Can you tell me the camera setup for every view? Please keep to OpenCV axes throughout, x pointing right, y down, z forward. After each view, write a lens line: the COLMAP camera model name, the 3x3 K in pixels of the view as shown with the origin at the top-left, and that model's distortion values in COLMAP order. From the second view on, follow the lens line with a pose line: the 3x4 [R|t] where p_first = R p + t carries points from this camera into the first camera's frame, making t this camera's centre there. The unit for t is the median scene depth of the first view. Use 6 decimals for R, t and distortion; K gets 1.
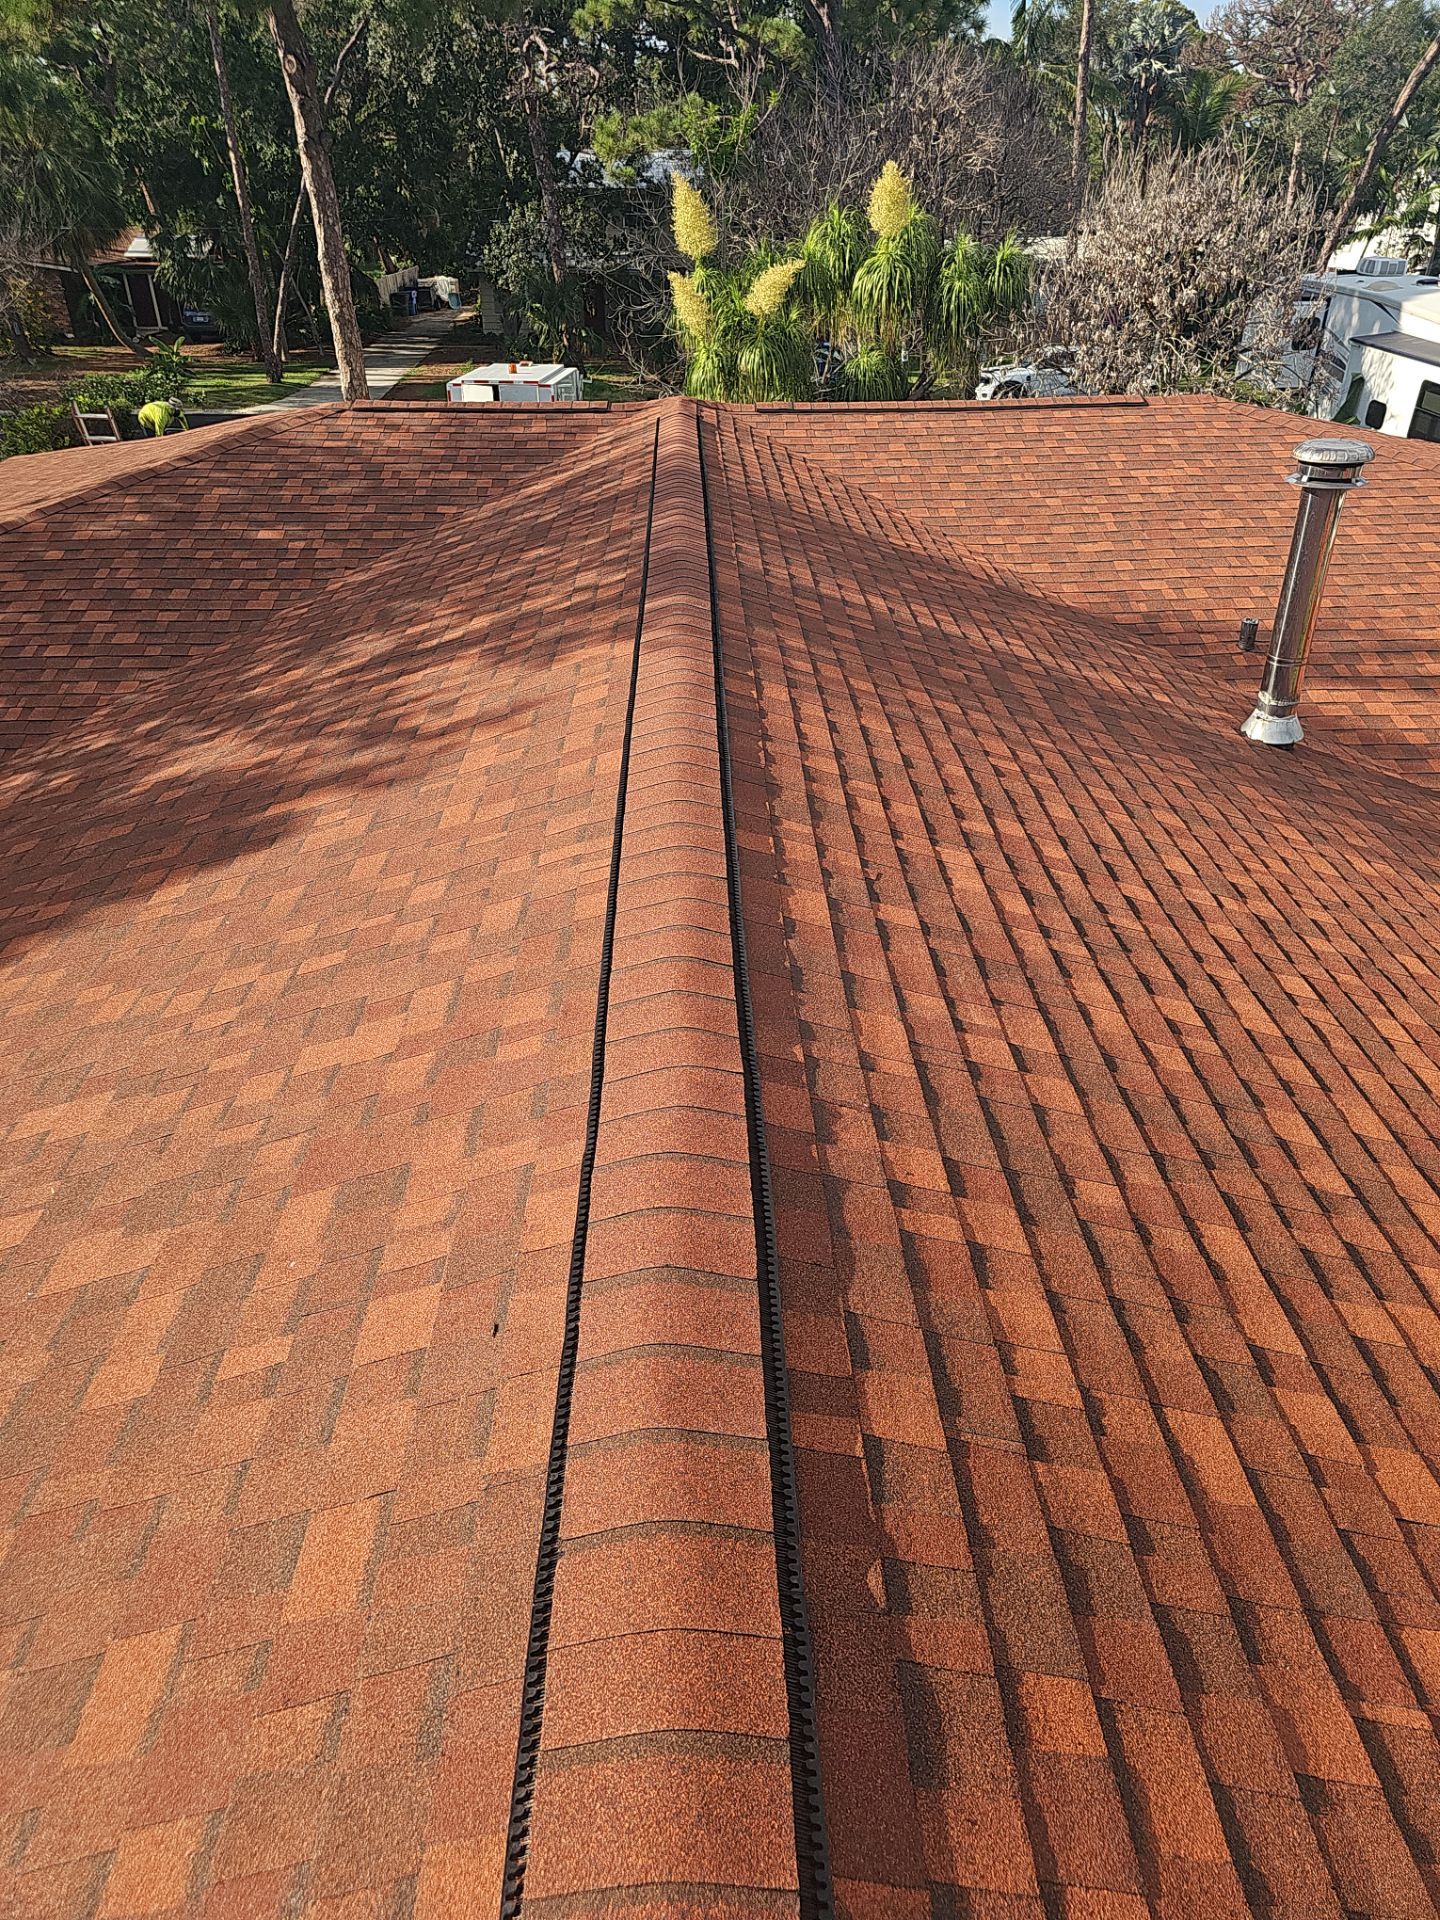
lens RADIAL K [[1246.1, 0, 713.2], [0, 1246.1, 964.3], [0, 0, 1]] dist [0.027303, -0.016836]
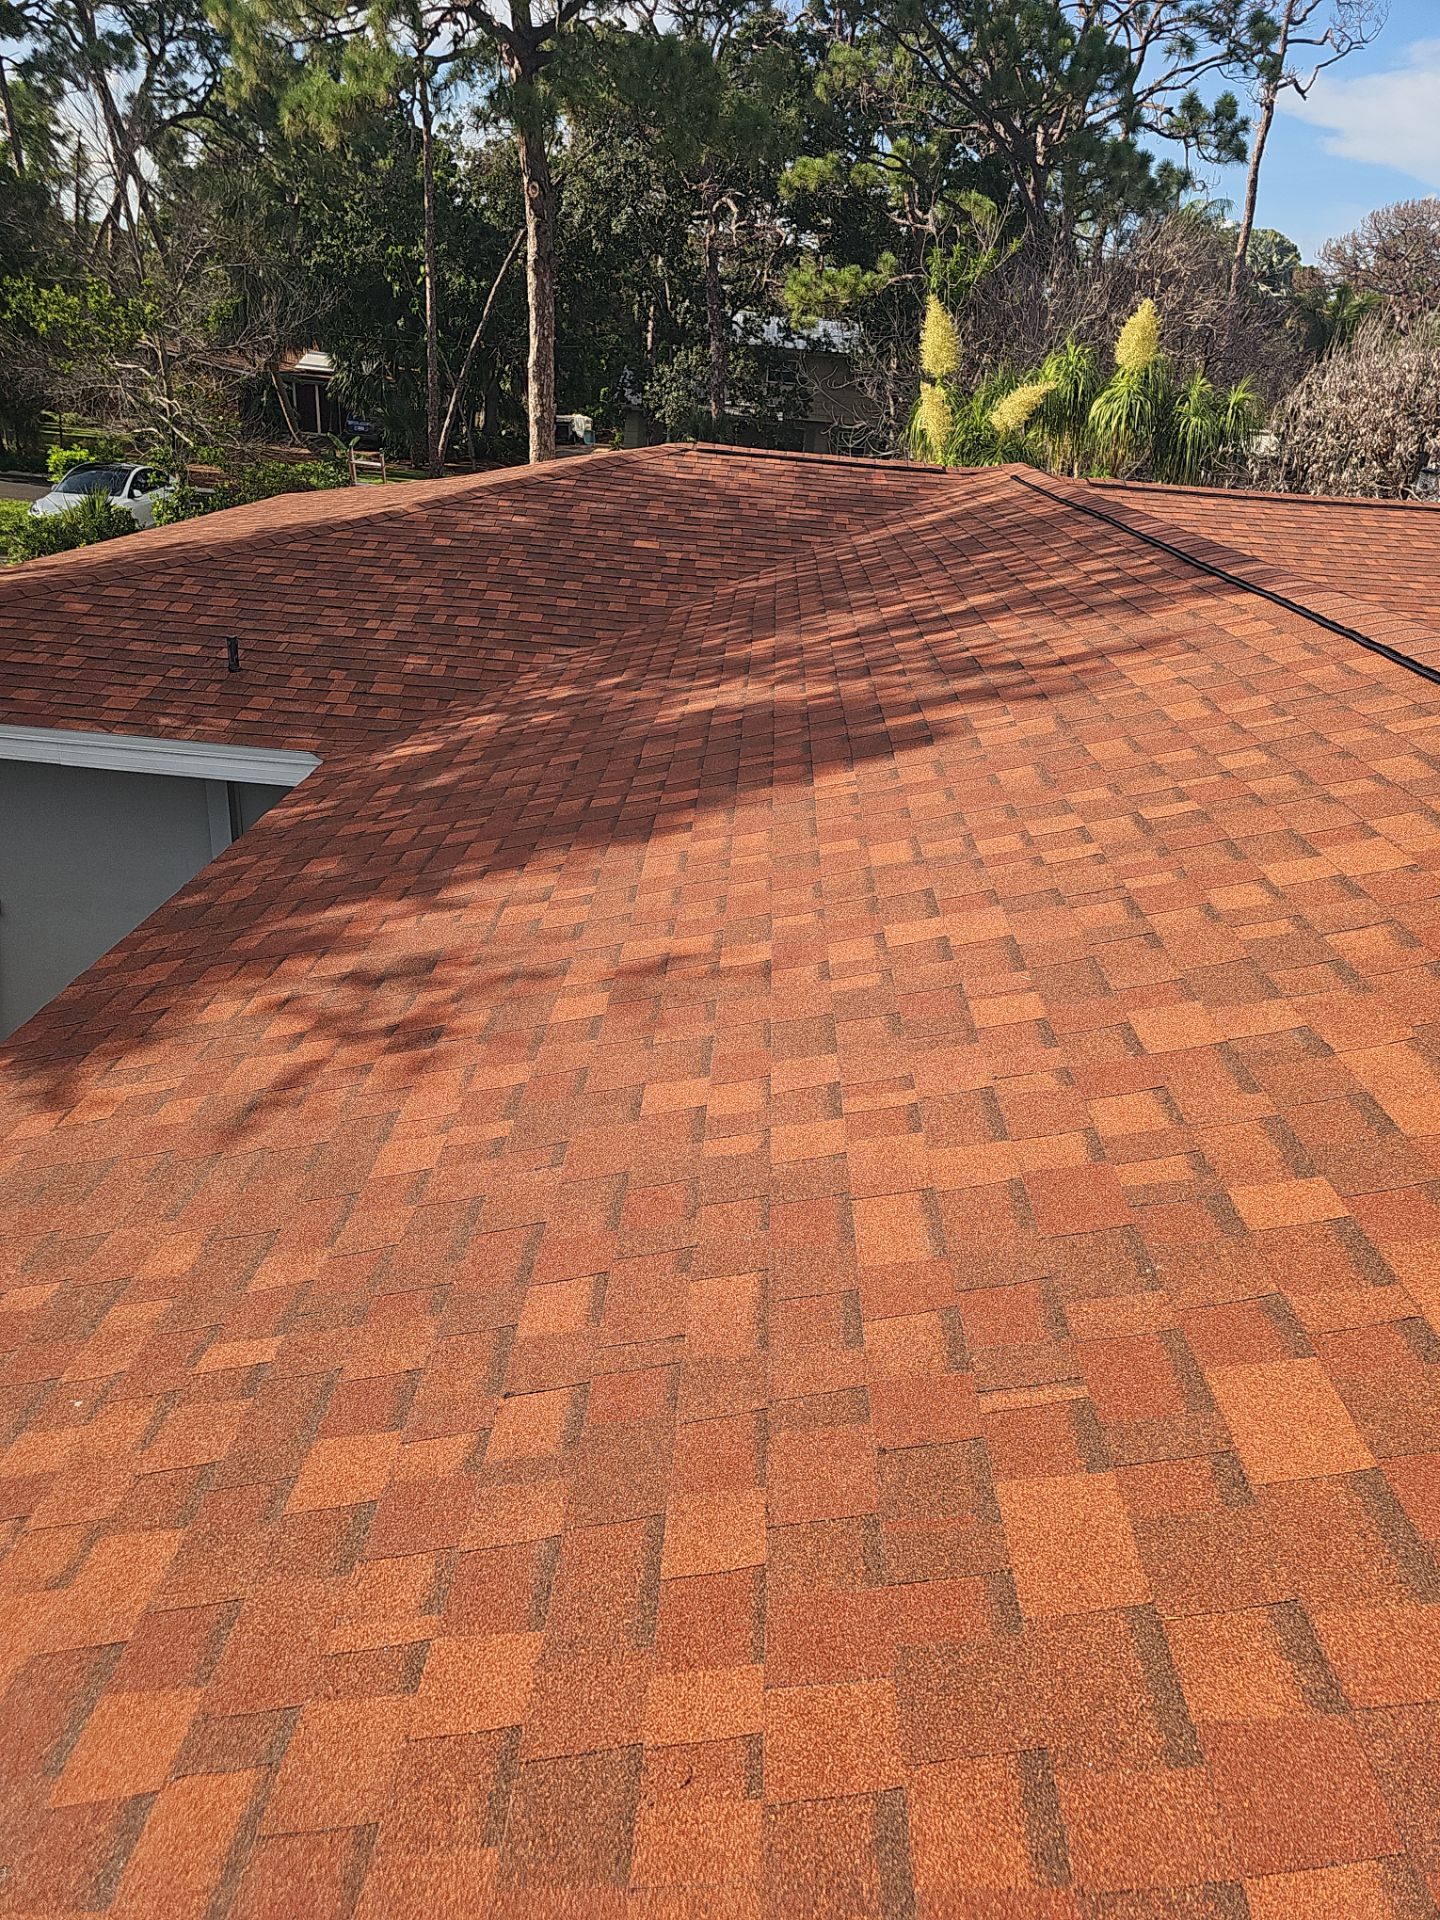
lens RADIAL K [[1246.1, 0, 714.3], [0, 1246.1, 962.7], [0, 0, 1]] dist [0.027303, -0.016836]
pose [[0.995059, 0.096420, -0.023683, -0.129985], [-0.098456, 0.989034, -0.110081, 0.051724], [0.012810, 0.111868, 0.993640, 0.019815]]
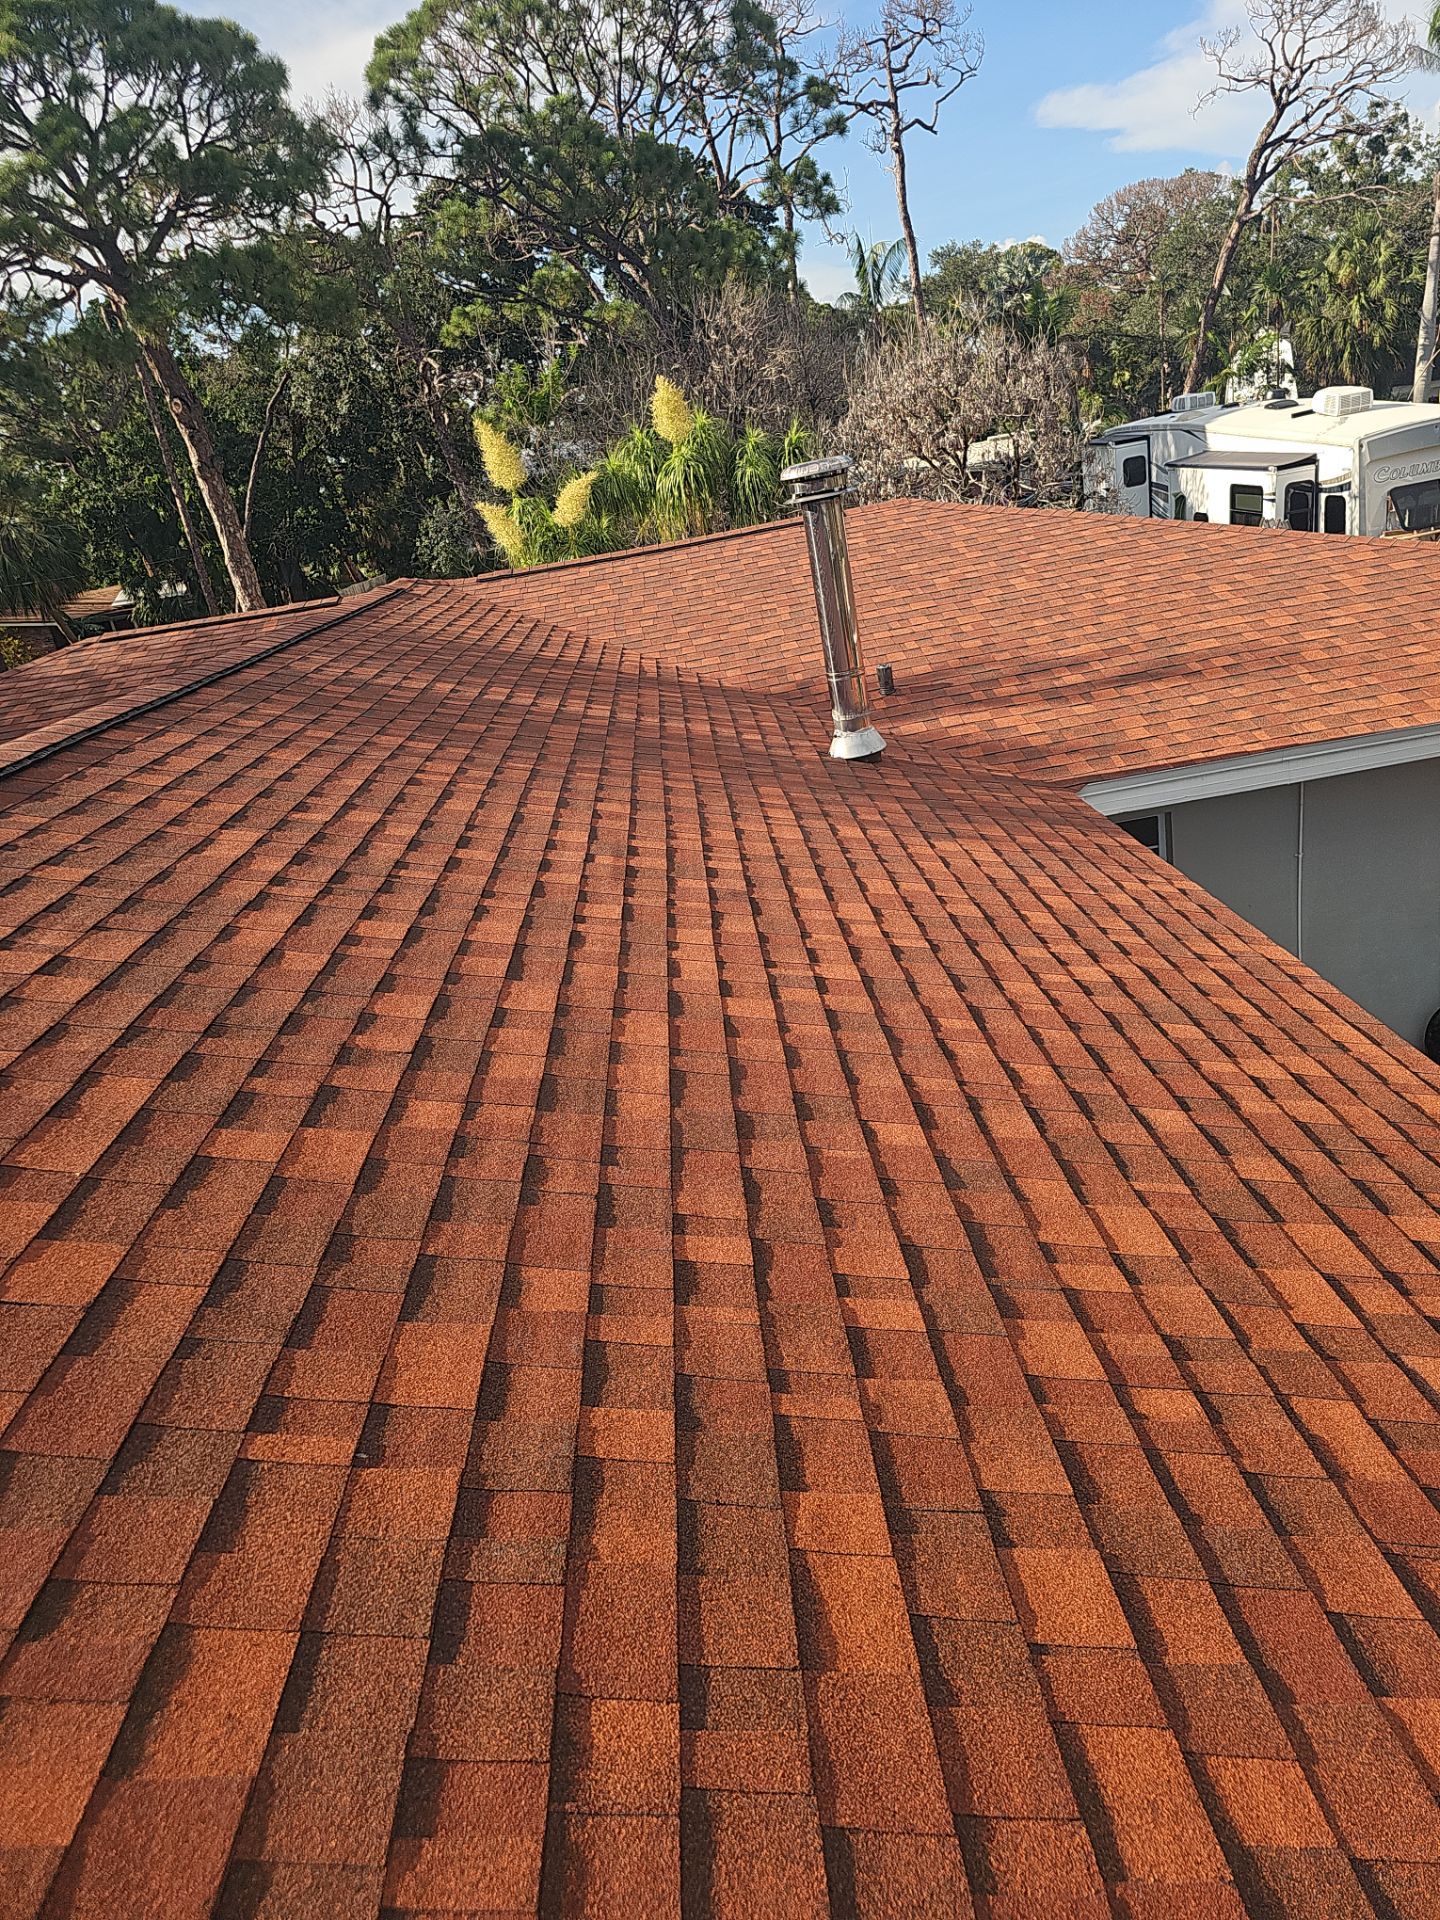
lens RADIAL K [[1246.1, 0, 716.5], [0, 1246.1, 960.4], [0, 0, 1]] dist [0.027303, -0.016836]
pose [[0.987223, -0.155758, -0.033627, 0.137525], [0.147141, 0.972074, -0.182814, 0.056236], [0.061162, 0.175530, 0.982572, 0.022224]]
